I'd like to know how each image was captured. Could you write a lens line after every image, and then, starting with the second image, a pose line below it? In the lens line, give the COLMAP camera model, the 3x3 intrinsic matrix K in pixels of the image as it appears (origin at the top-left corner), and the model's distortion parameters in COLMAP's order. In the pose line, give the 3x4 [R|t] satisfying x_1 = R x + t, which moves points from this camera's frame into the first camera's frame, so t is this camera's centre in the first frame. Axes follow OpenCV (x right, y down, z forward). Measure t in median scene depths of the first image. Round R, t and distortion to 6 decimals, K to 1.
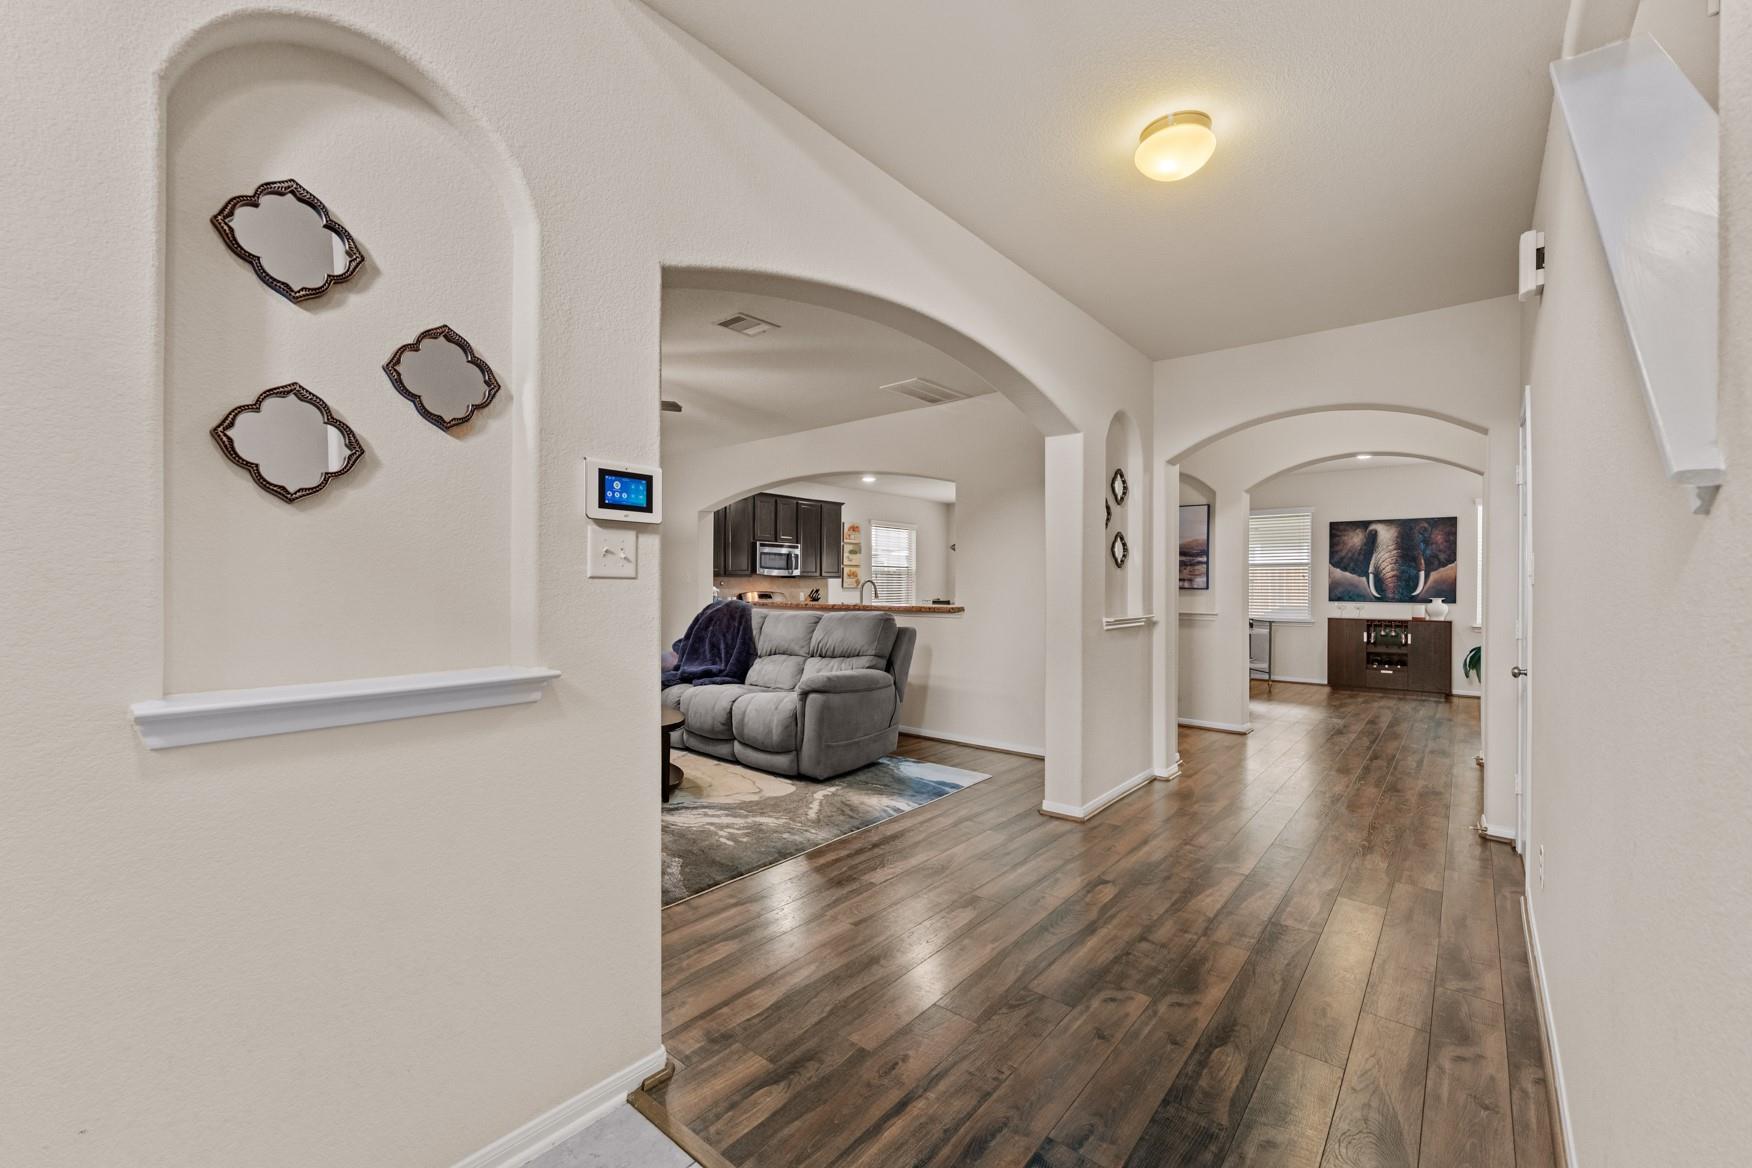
lens RADIAL K [[711.3, 0, 873.3], [0, 711.3, 585.7], [0, 0, 1]] dist [-0.002164, -0.000109]
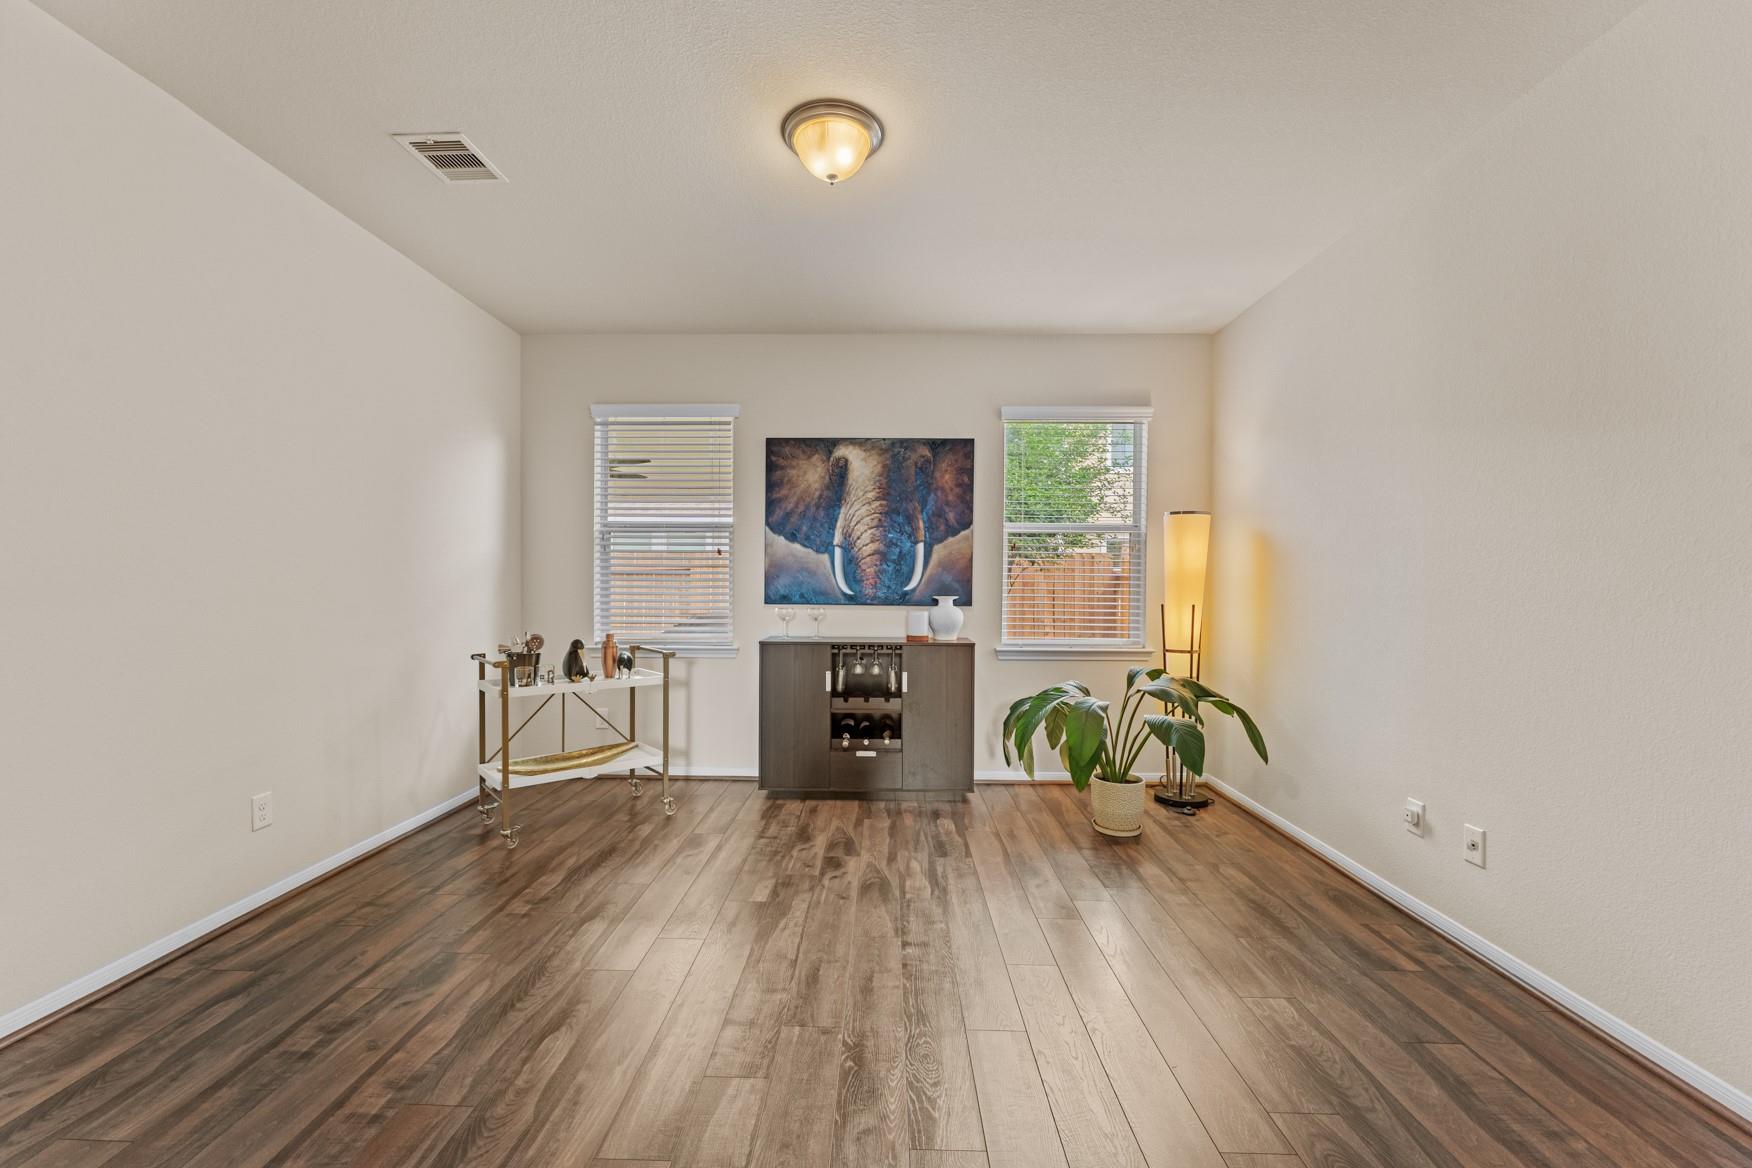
lens RADIAL K [[711.3, 0, 873.3], [0, 711.3, 585.7], [0, 0, 1]] dist [-0.002164, -0.000109]
pose [[0.777750, 0.000286, 0.628574, 0.640694], [-0.002352, 0.999994, 0.002455, 0.013100], [-0.628570, -0.003388, 0.777746, 0.938857]]
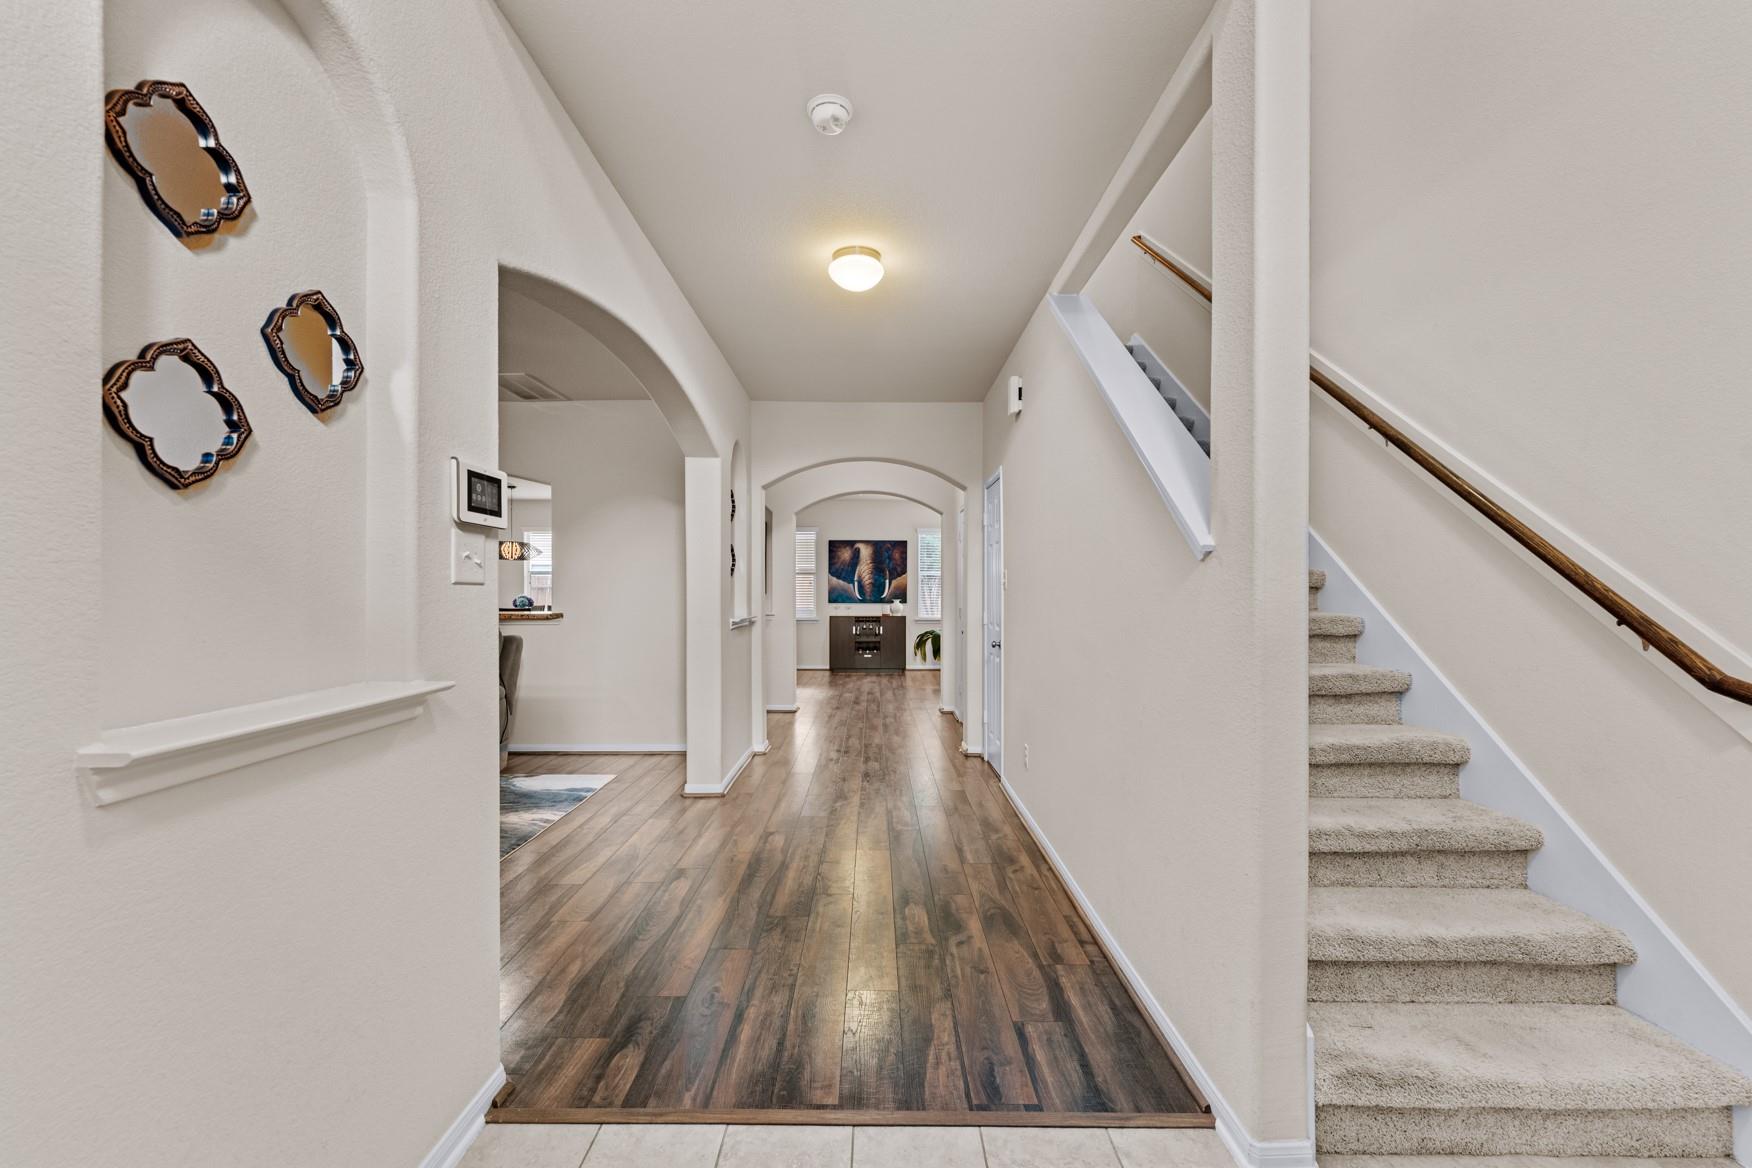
lens RADIAL K [[711.3, 0, 873.3], [0, 711.3, 585.7], [0, 0, 1]] dist [-0.002164, -0.000109]
pose [[0.765759, 0.001768, 0.643125, -0.175434], [0.003505, 0.999970, -0.006923, 0.000332], [-0.643118, 0.007555, 0.765730, -0.027130]]
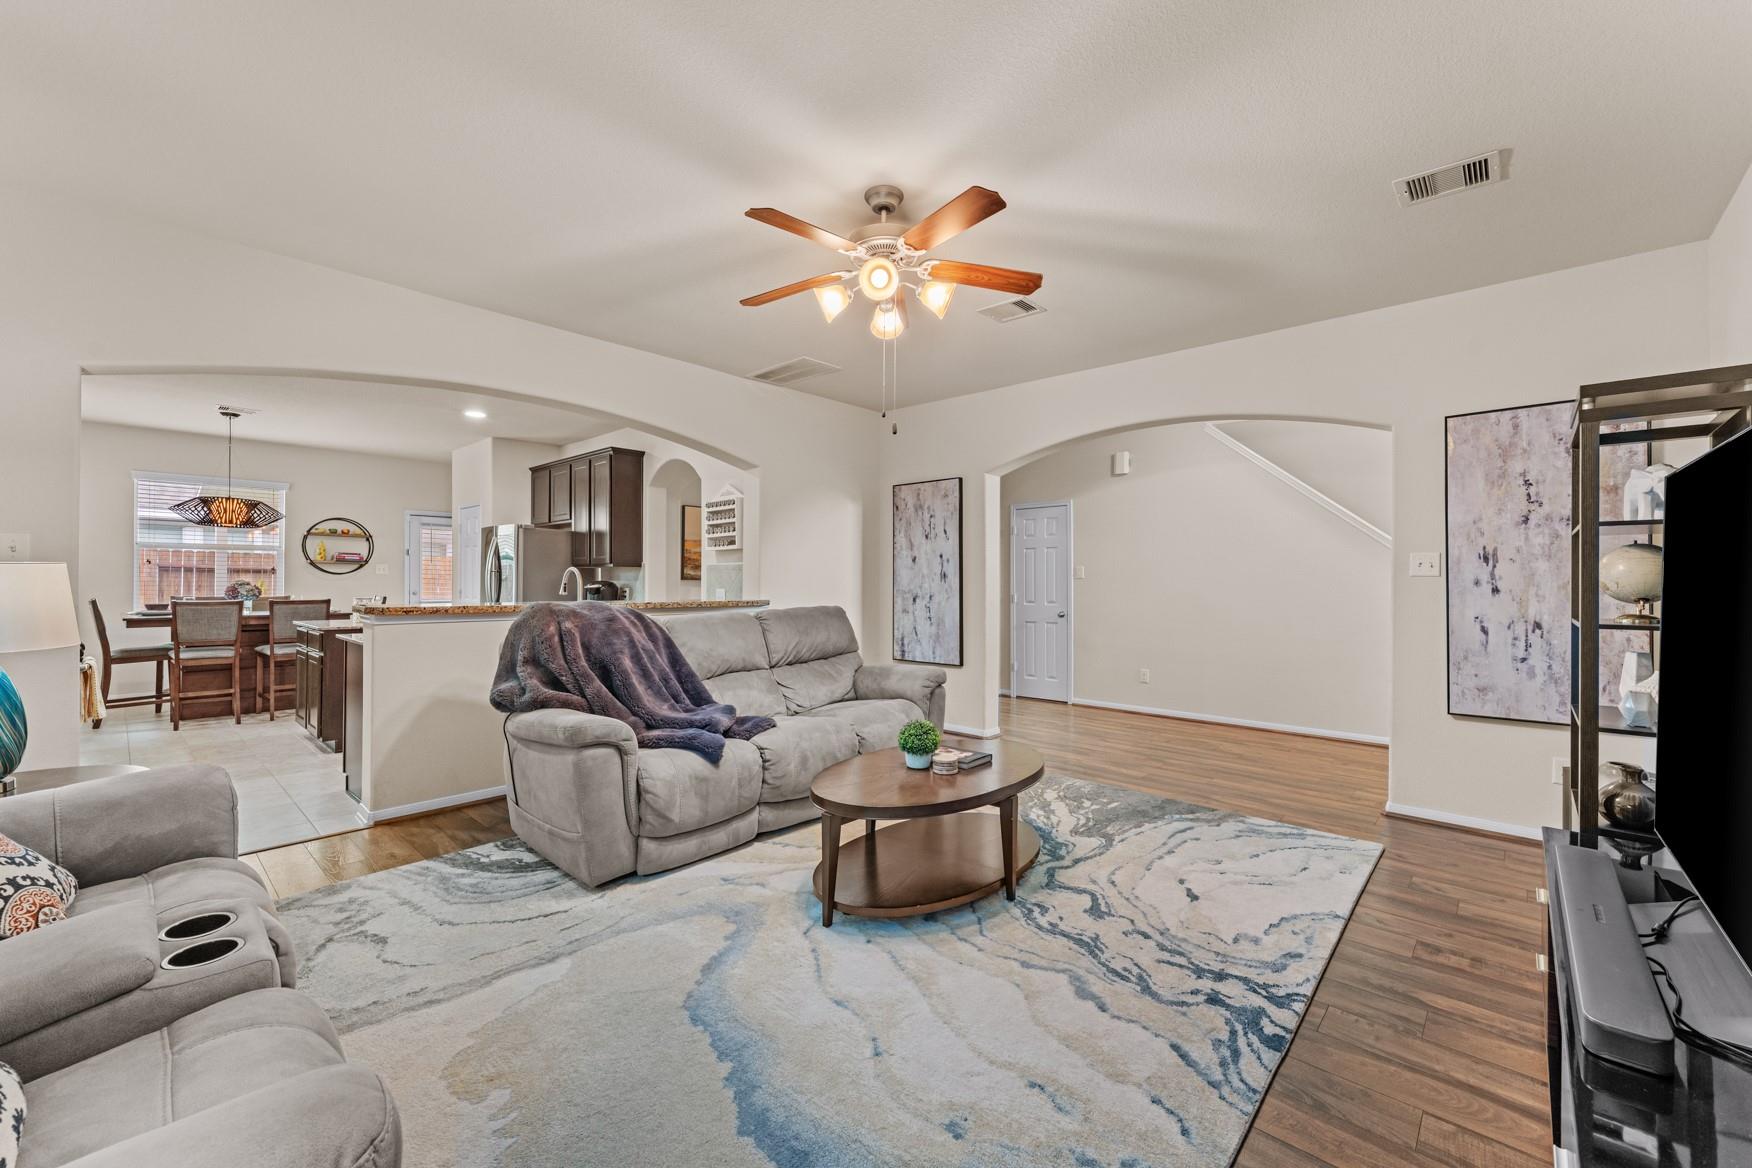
lens RADIAL K [[705.3, 0, 873.9], [0, 705.3, 581.4], [0, 0, 1]] dist [-0.001547, -0.000291]
pose [[0.046137, -0.003345, 0.998930, -0.820874], [-0.003517, 0.999988, 0.003511, 0.001545], [-0.998929, -0.003675, 0.046125, 0.814165]]
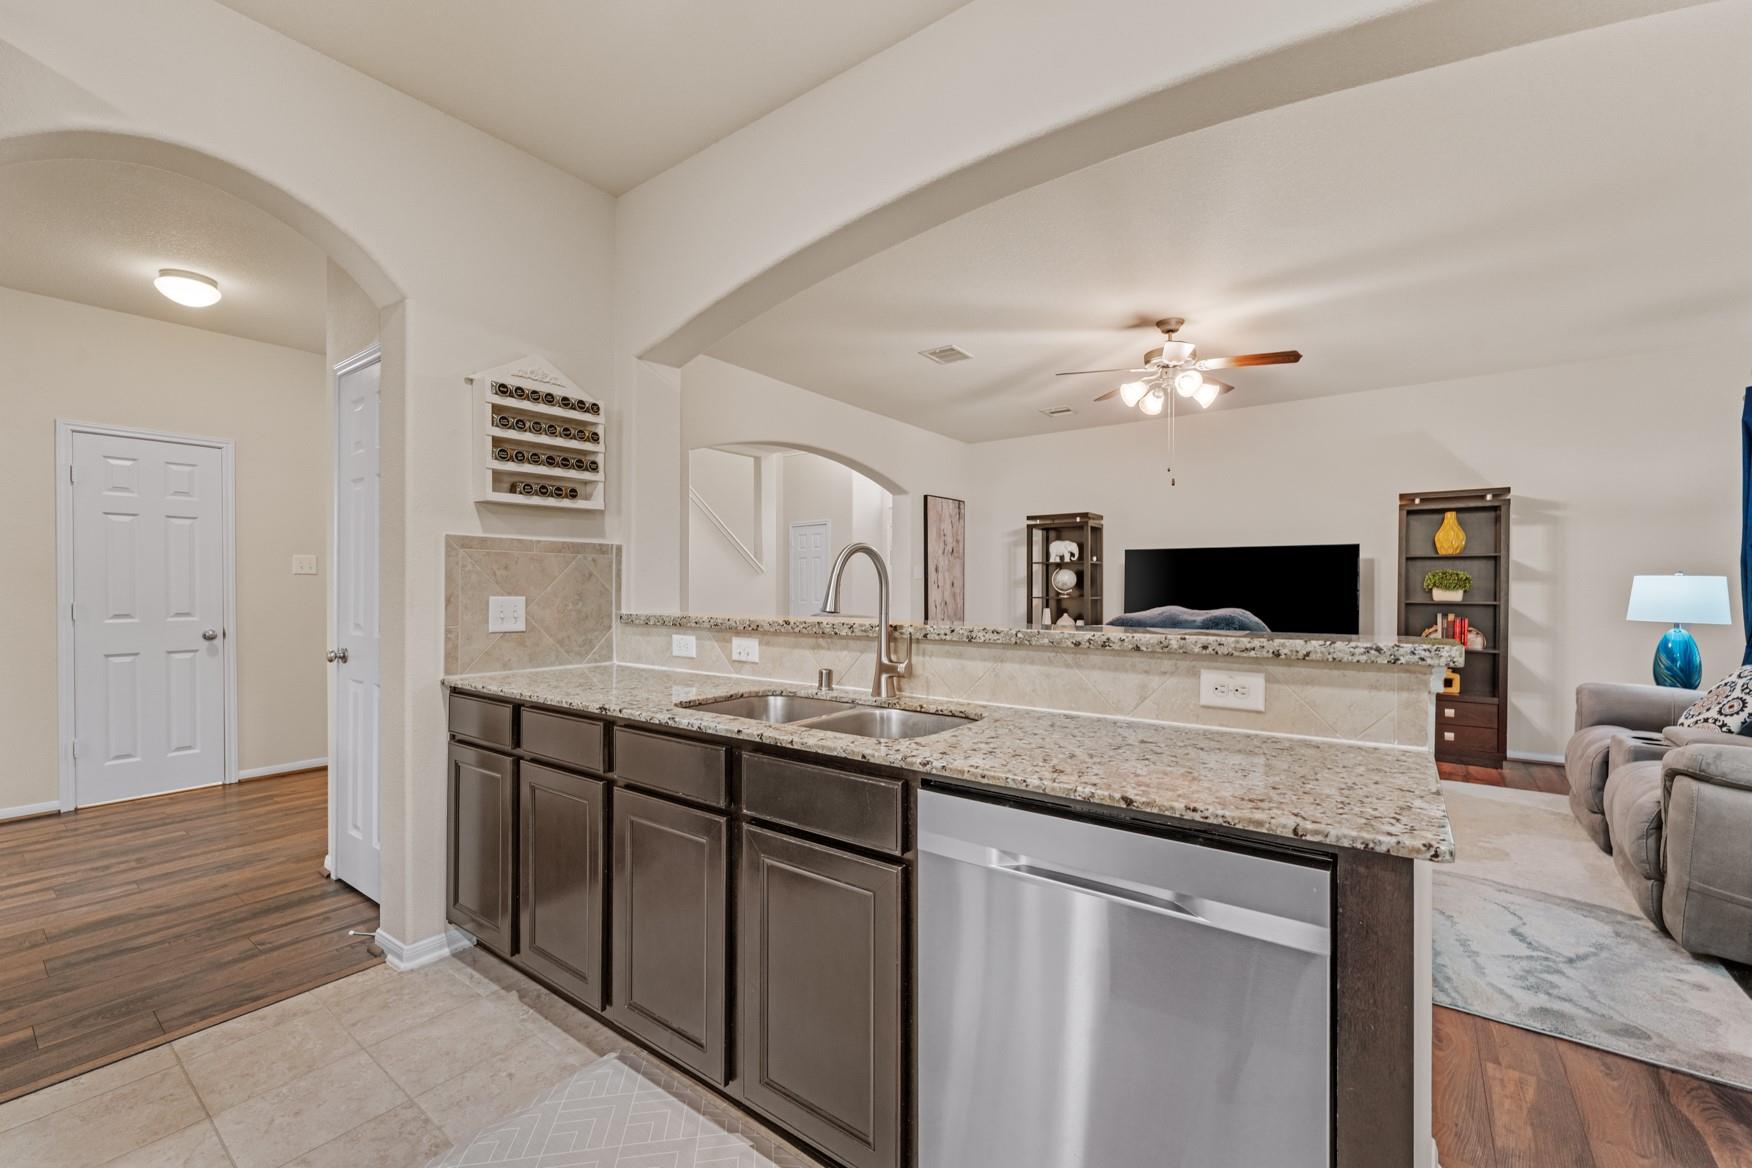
lens RADIAL K [[711.3, 0, 873.3], [0, 711.3, 585.7], [0, 0, 1]] dist [-0.002164, -0.000109]
pose [[-0.998178, -0.006722, -0.059959, 0.005214], [-0.006730, 0.999977, -0.000069, 0.009730], [0.059959, 0.000335, -0.998201, 1.536079]]
